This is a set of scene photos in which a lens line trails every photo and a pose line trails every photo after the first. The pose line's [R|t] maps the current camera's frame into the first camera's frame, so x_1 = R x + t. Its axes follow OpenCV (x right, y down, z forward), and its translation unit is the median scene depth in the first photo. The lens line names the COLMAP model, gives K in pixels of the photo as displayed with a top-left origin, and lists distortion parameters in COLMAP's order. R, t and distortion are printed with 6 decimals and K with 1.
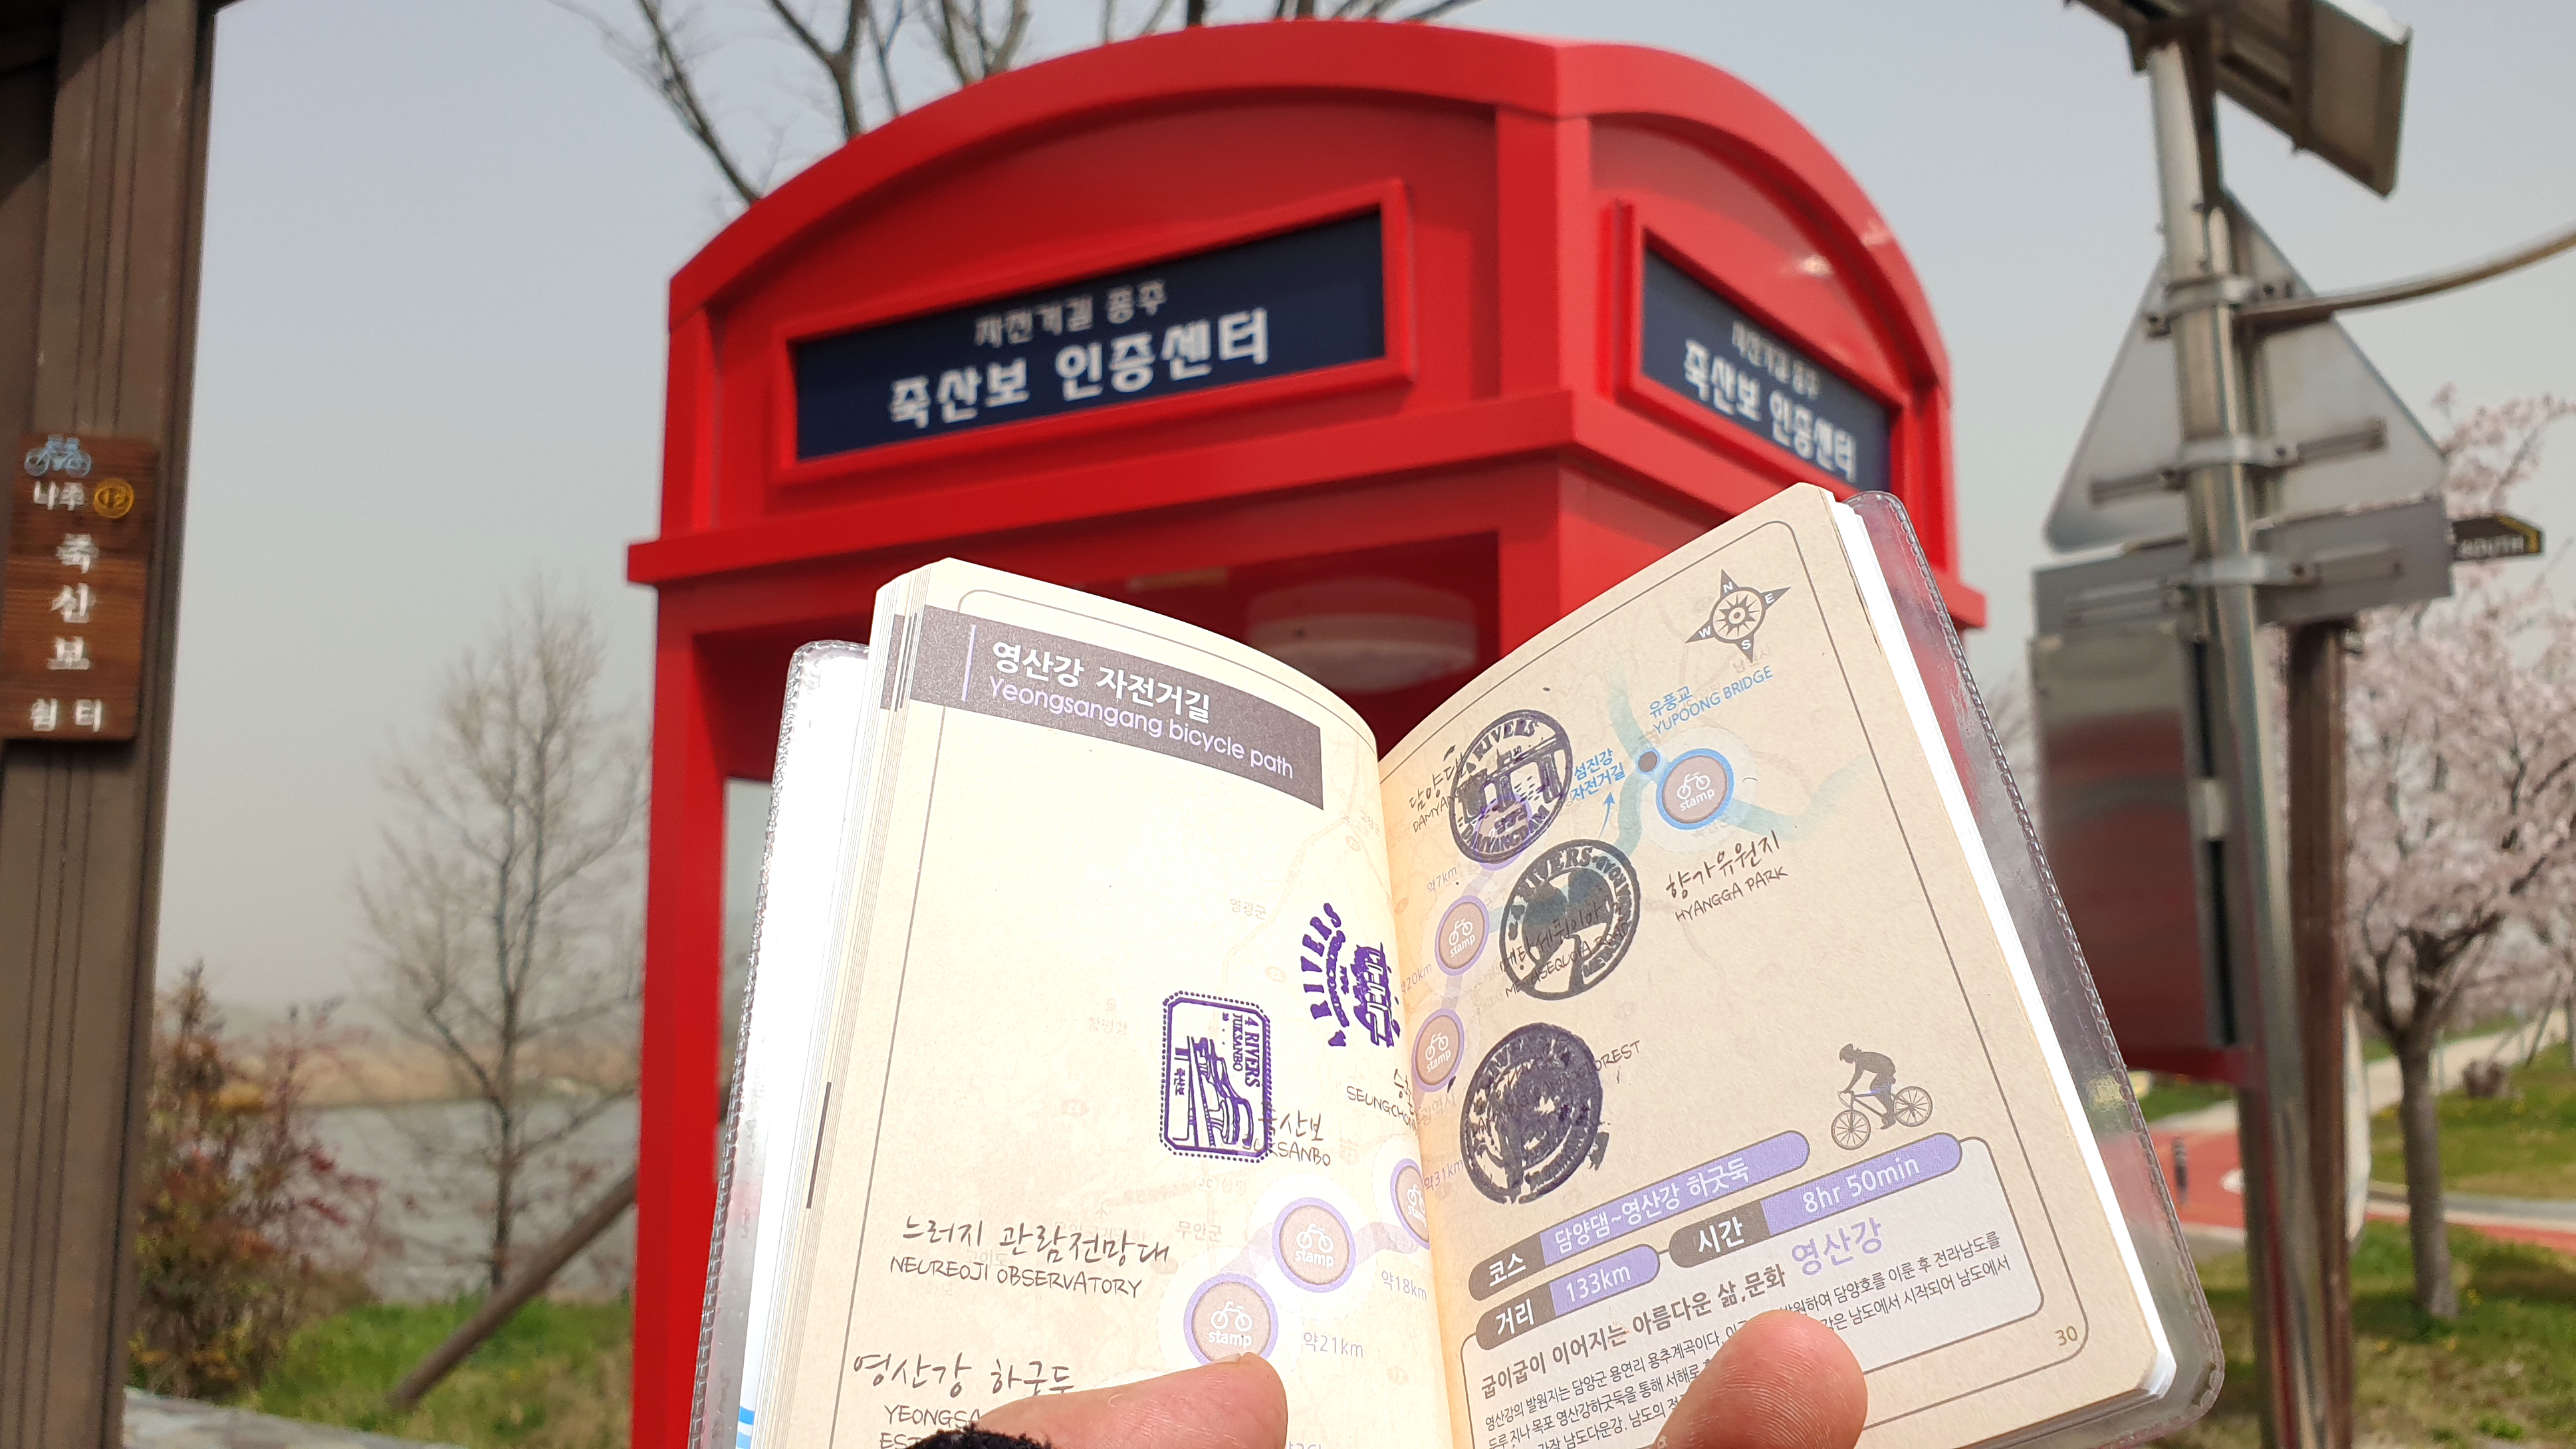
lens RADIAL K [[2177.3, 0, 1455.8], [0, 2177.3, 729.7], [0, 0, 1]] dist [0.001102, -0.106512]
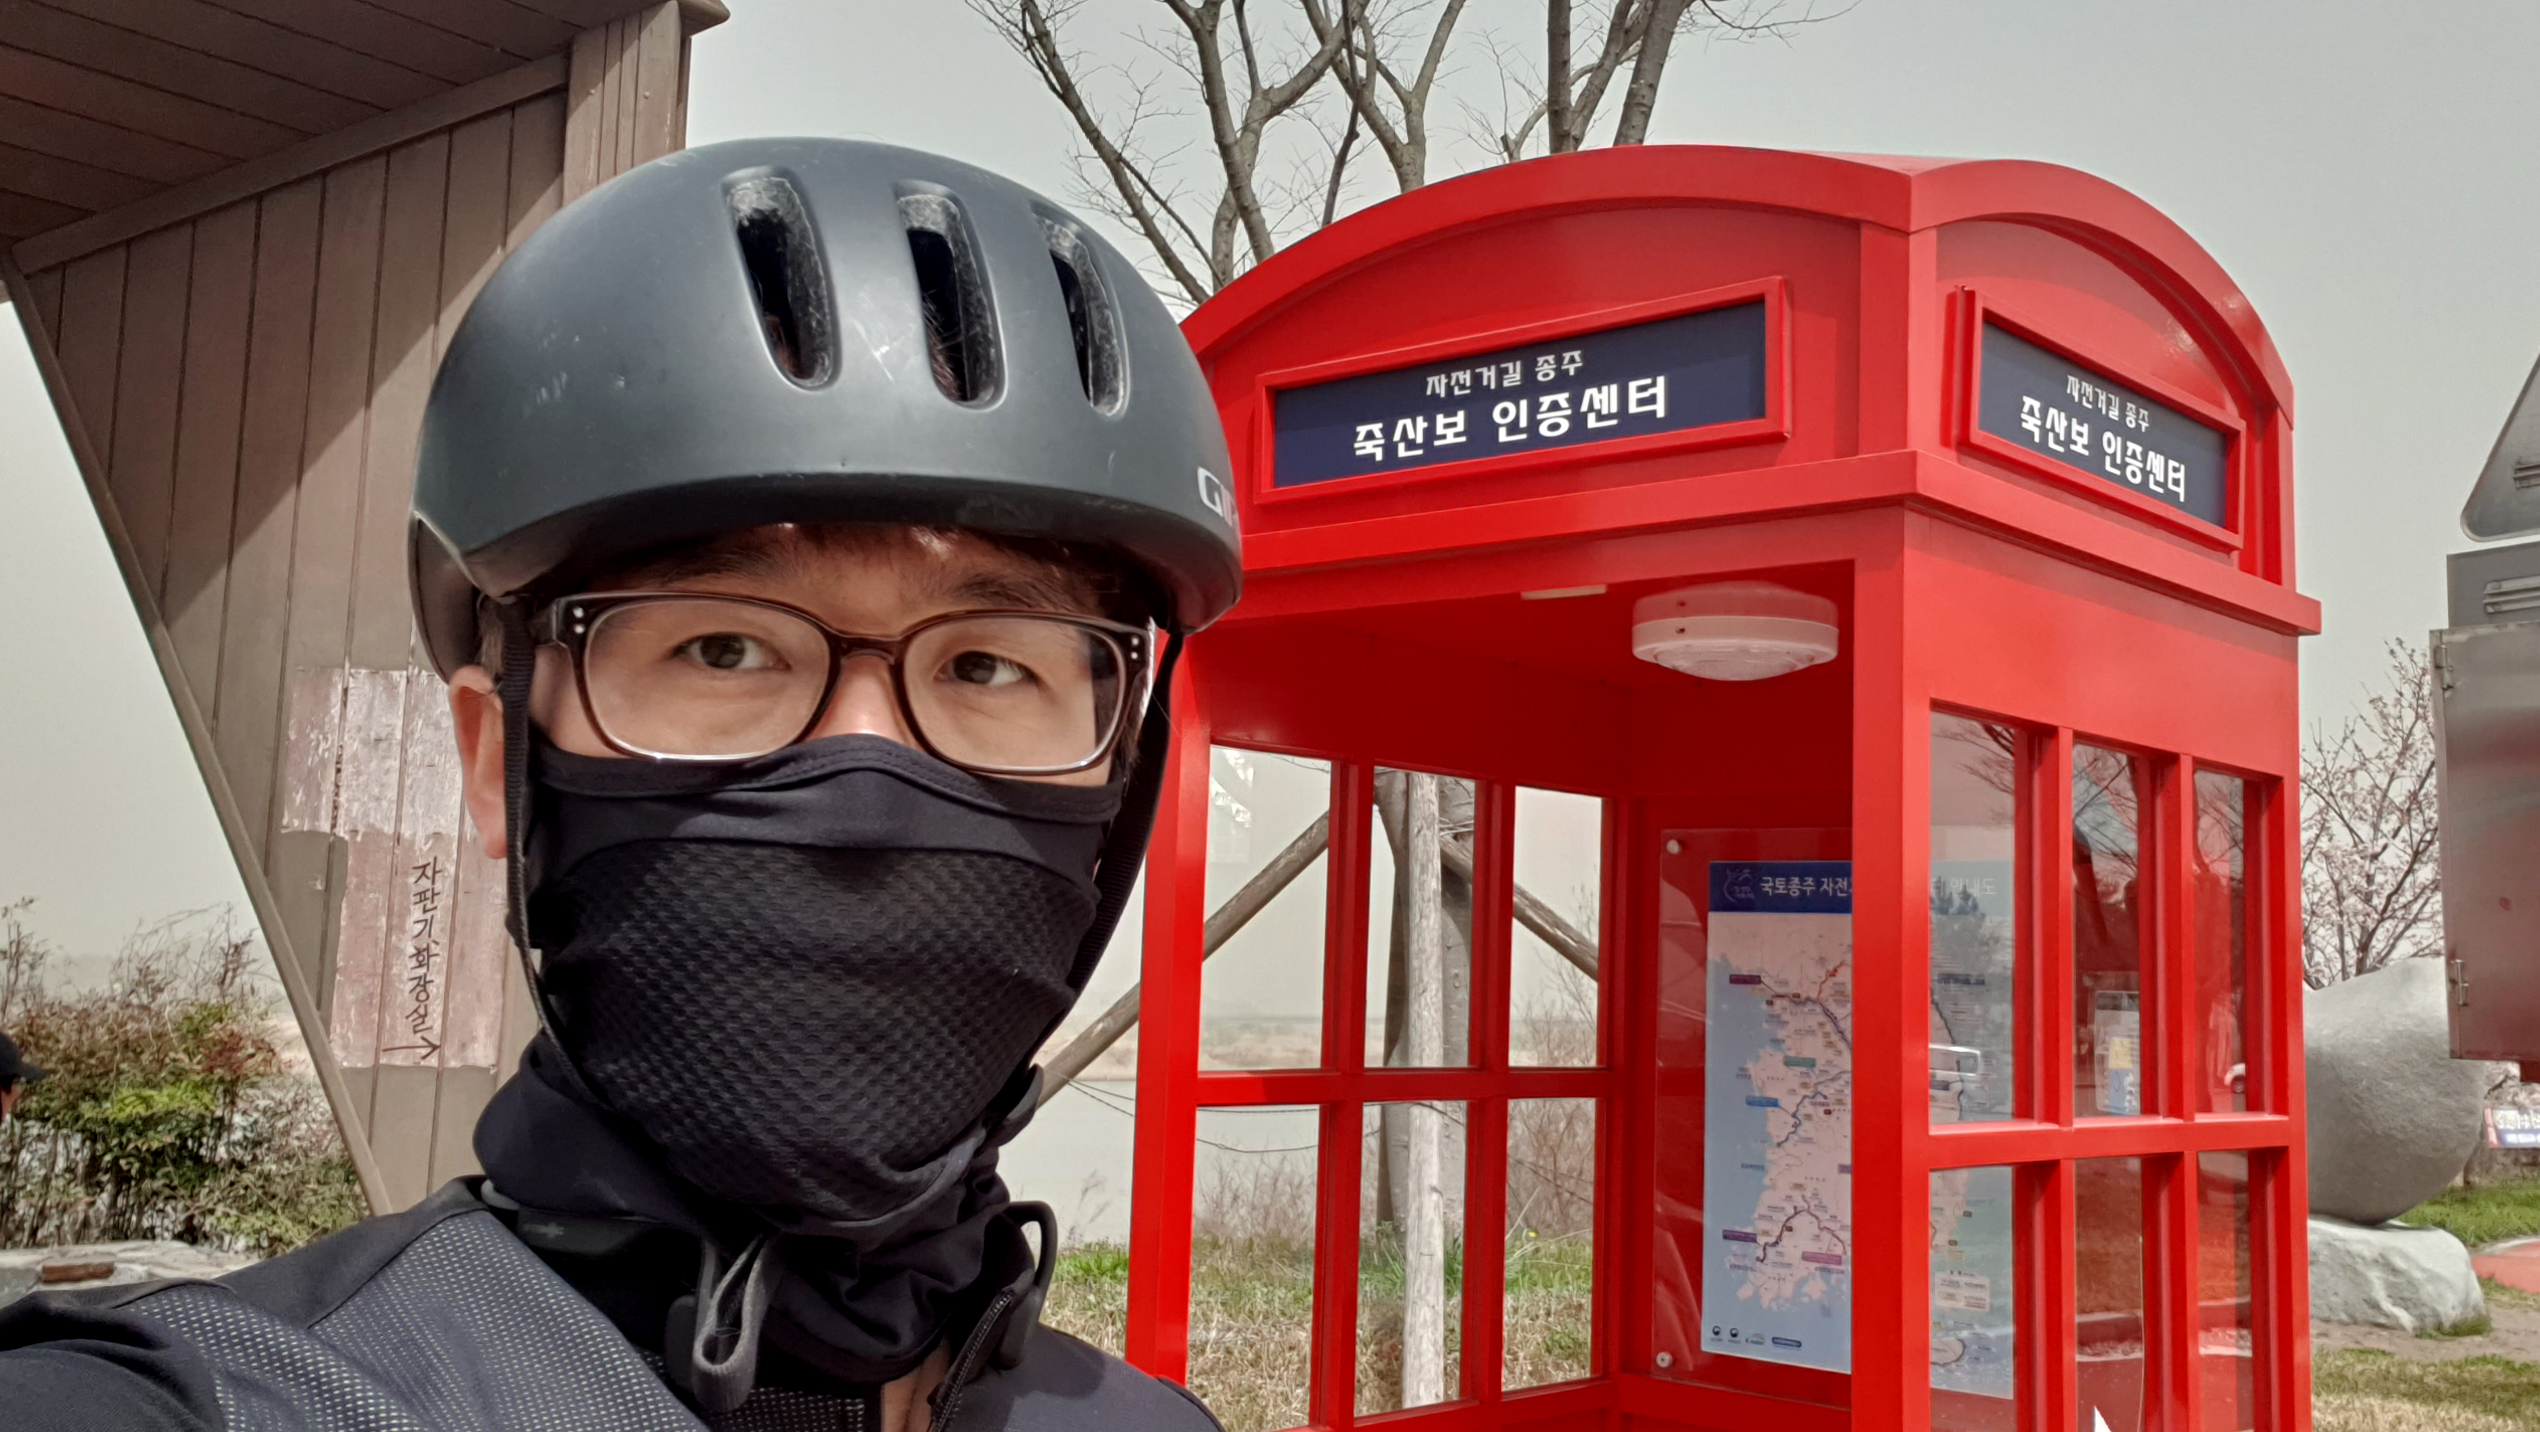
lens RADIAL K [[2434.4, 0, 1328.8], [0, 2434.4, 721.3], [0, 0, 1]] dist [-0.001485, 0.181643]
pose [[0.980045, 0.024417, -0.197270, 0.002249], [-0.022478, 0.999675, 0.012061, -0.008693], [0.197500, -0.007386, 0.980275, -0.368148]]
